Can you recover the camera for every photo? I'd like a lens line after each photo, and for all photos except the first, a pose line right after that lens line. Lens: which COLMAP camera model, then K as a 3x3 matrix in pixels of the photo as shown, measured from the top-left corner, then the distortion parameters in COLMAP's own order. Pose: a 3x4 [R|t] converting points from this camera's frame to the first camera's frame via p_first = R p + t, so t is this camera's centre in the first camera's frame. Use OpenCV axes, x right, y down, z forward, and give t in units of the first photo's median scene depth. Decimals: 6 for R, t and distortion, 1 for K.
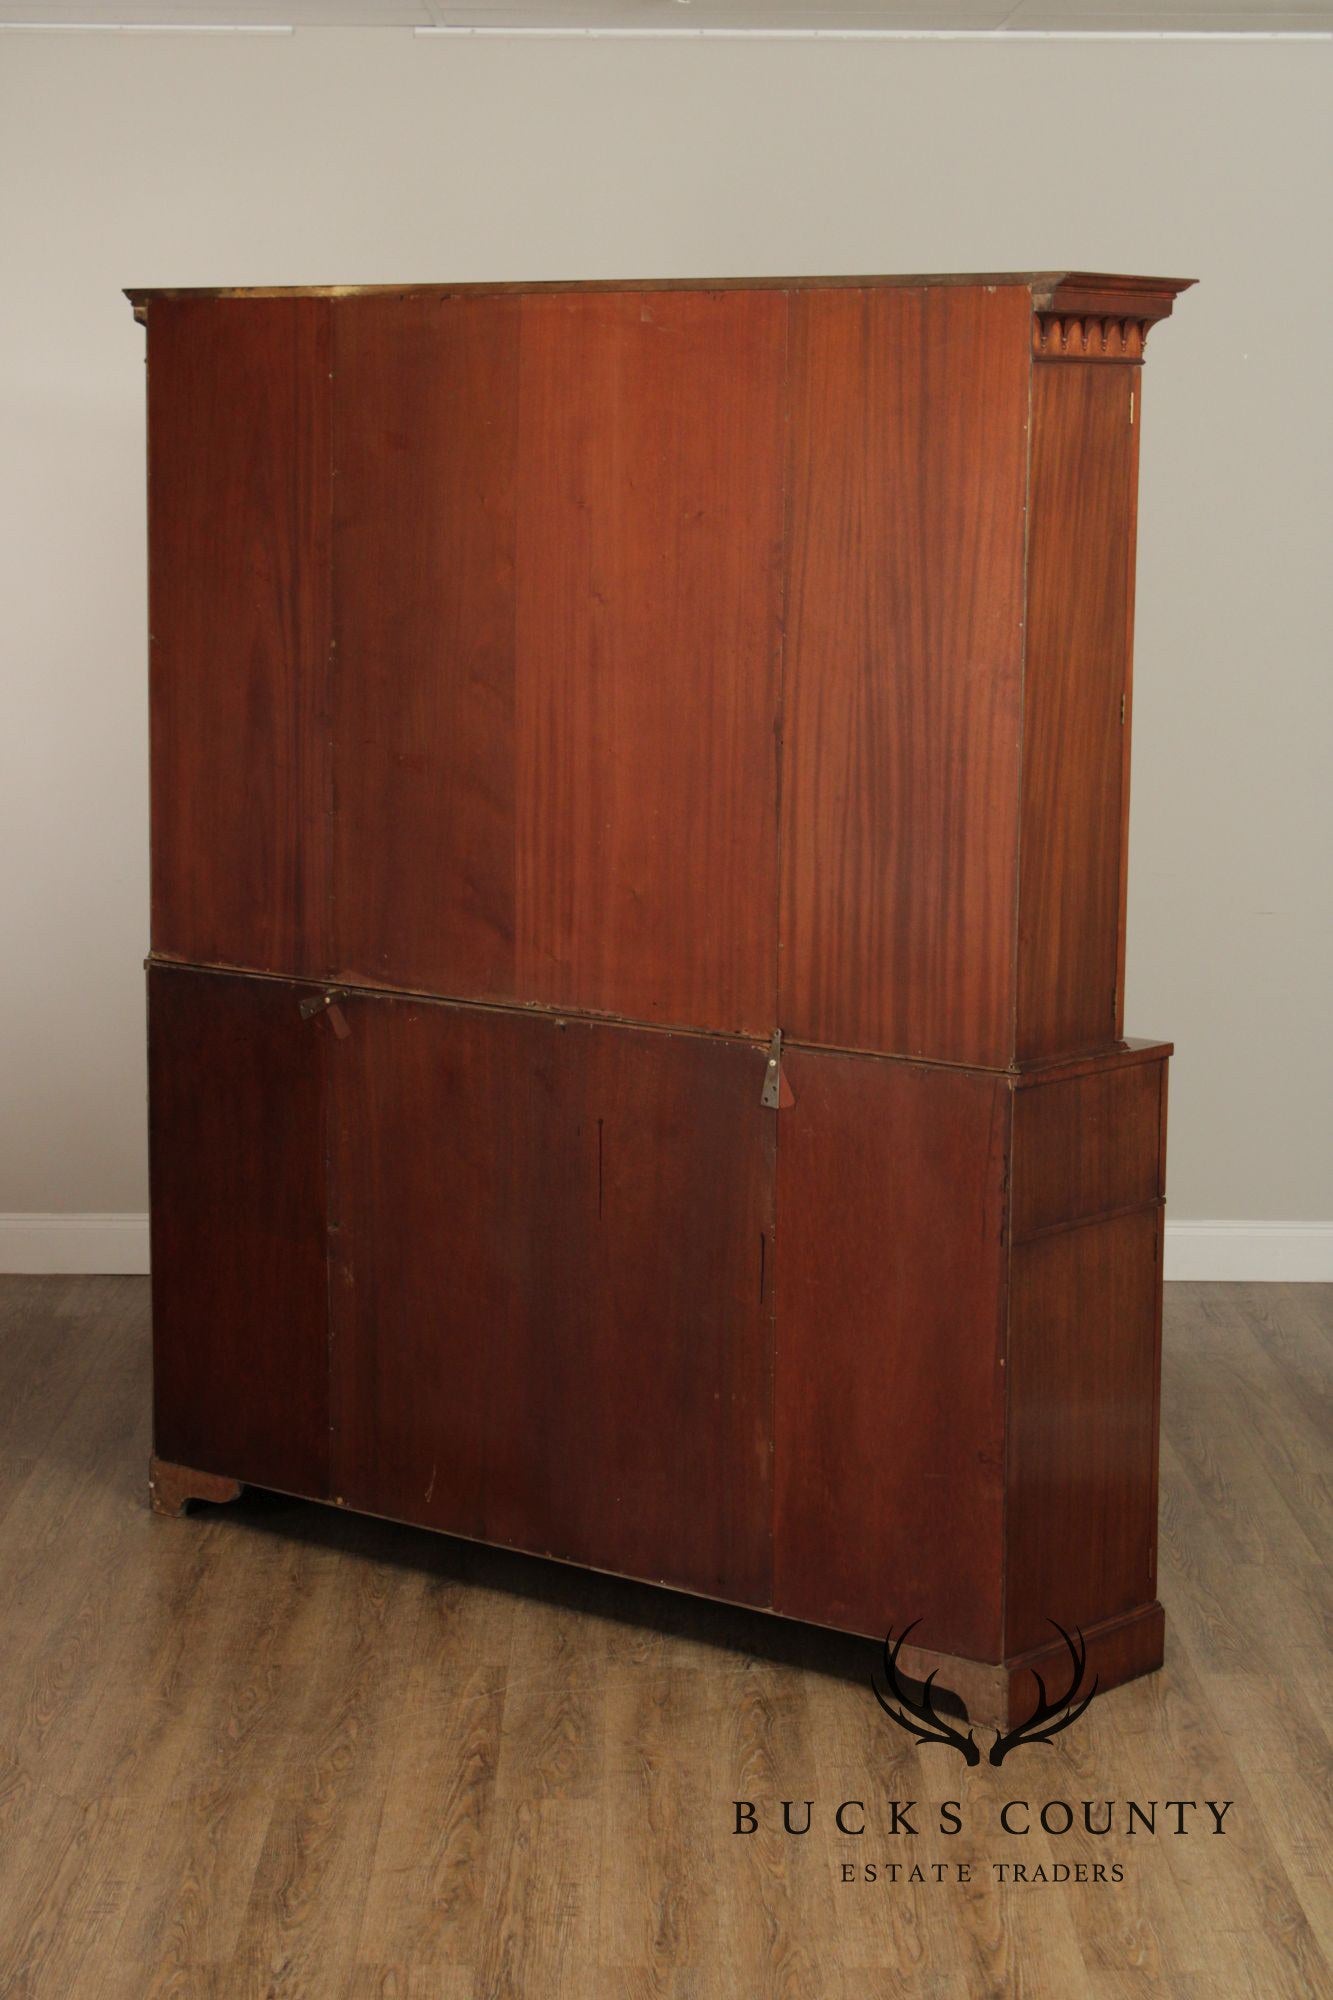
lens RADIAL K [[3932.4, 0, 666.5], [0, 3932.4, 1000.0], [0, 0, 1]] dist [0.014128, 0.174011]
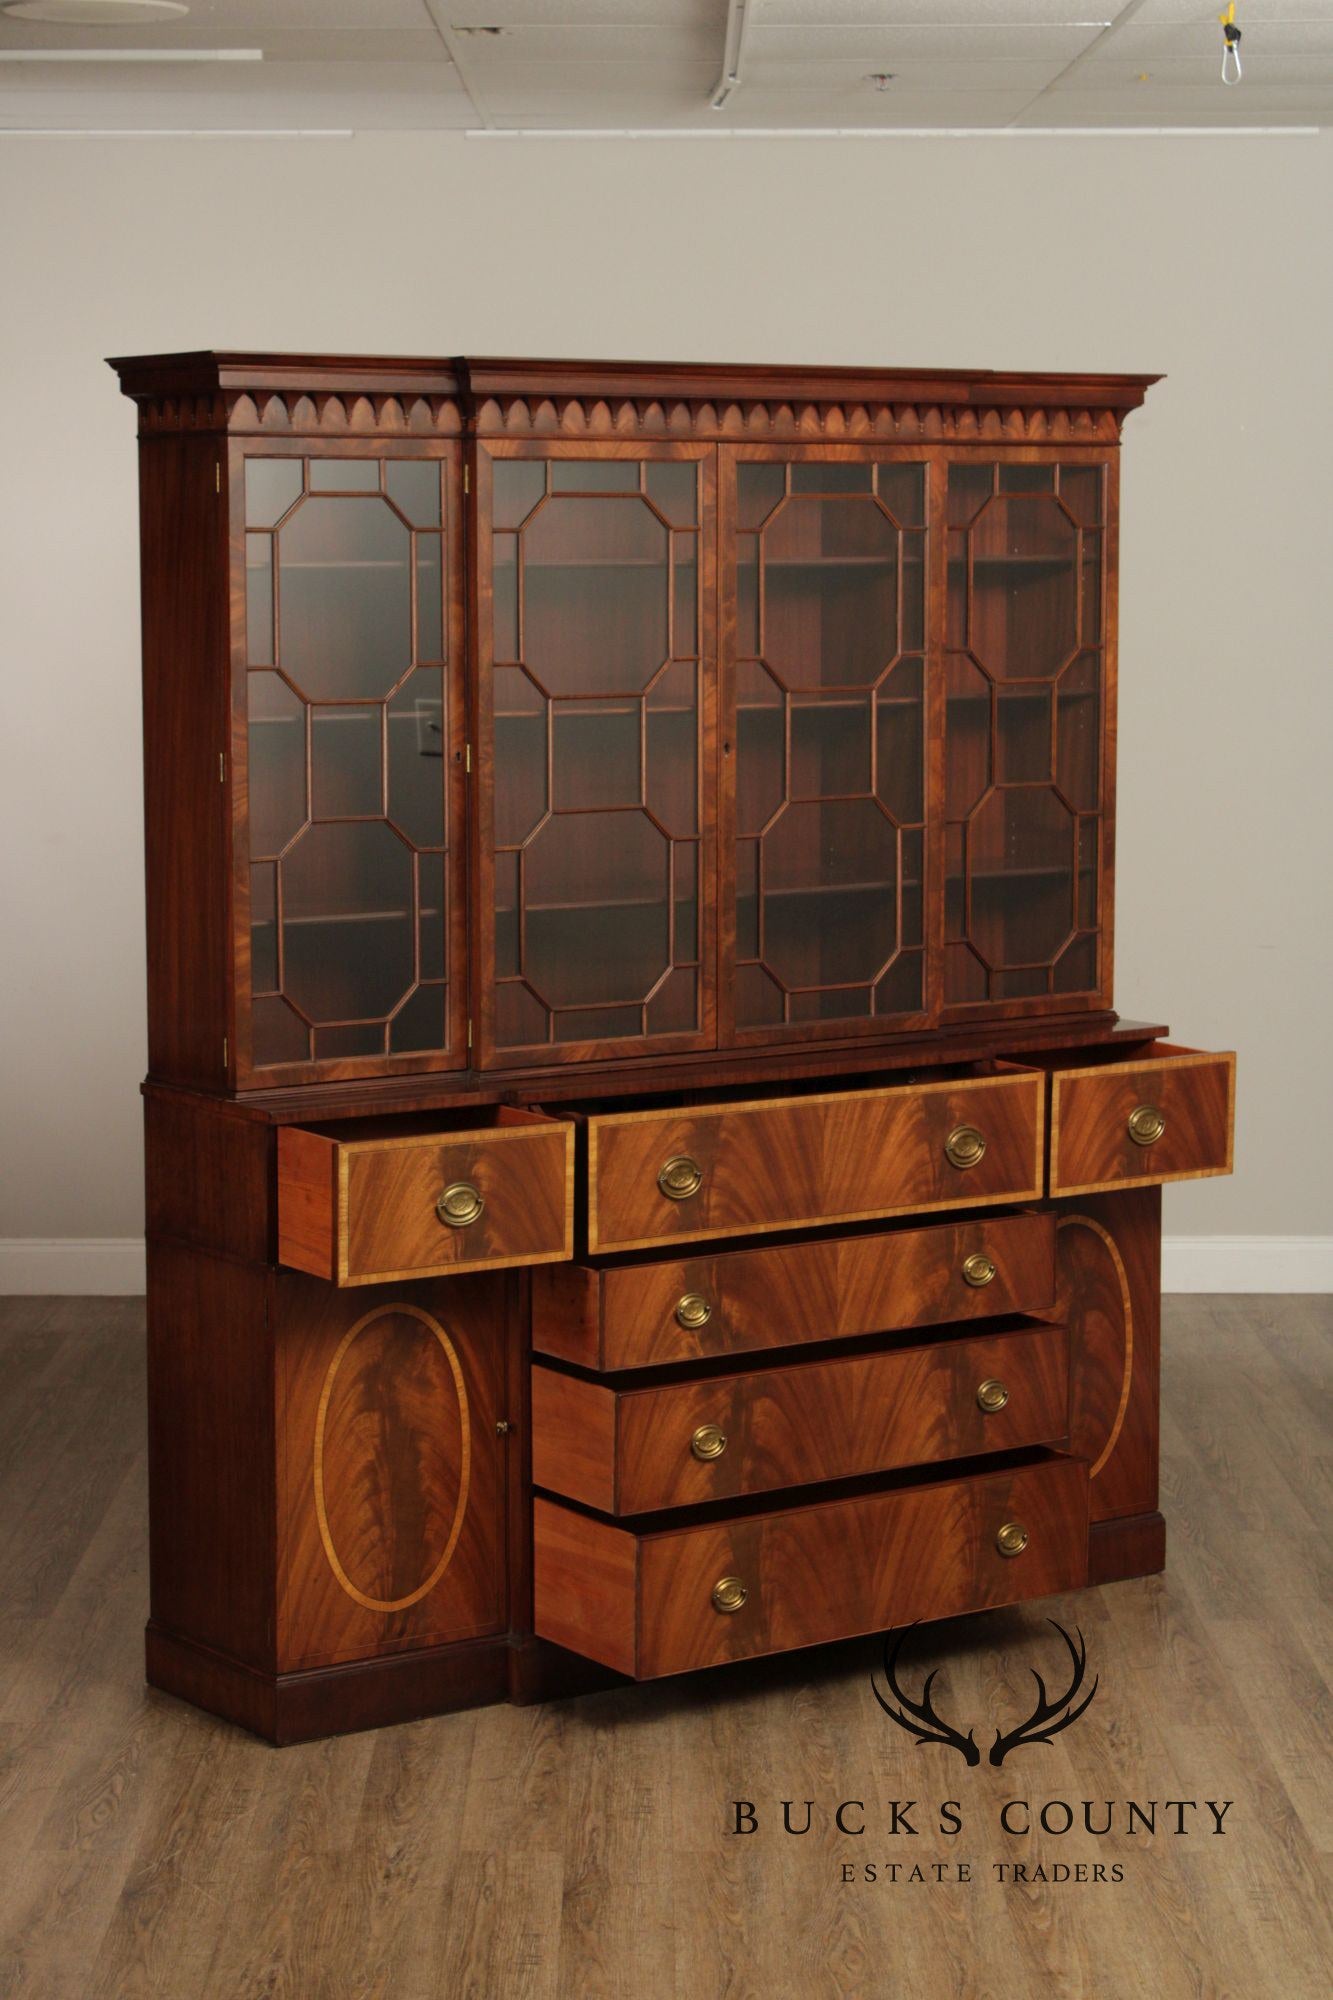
lens RADIAL K [[4039.3, 0, 666.5], [0, 4039.3, 1000.0], [0, 0, 1]] dist [0.008413, 0.183906]
pose [[0.999959, -0.008417, -0.003257, -0.012403], [0.008354, 0.999786, -0.018930, 0.019819], [0.003415, 0.018902, 0.999816, -0.163763]]
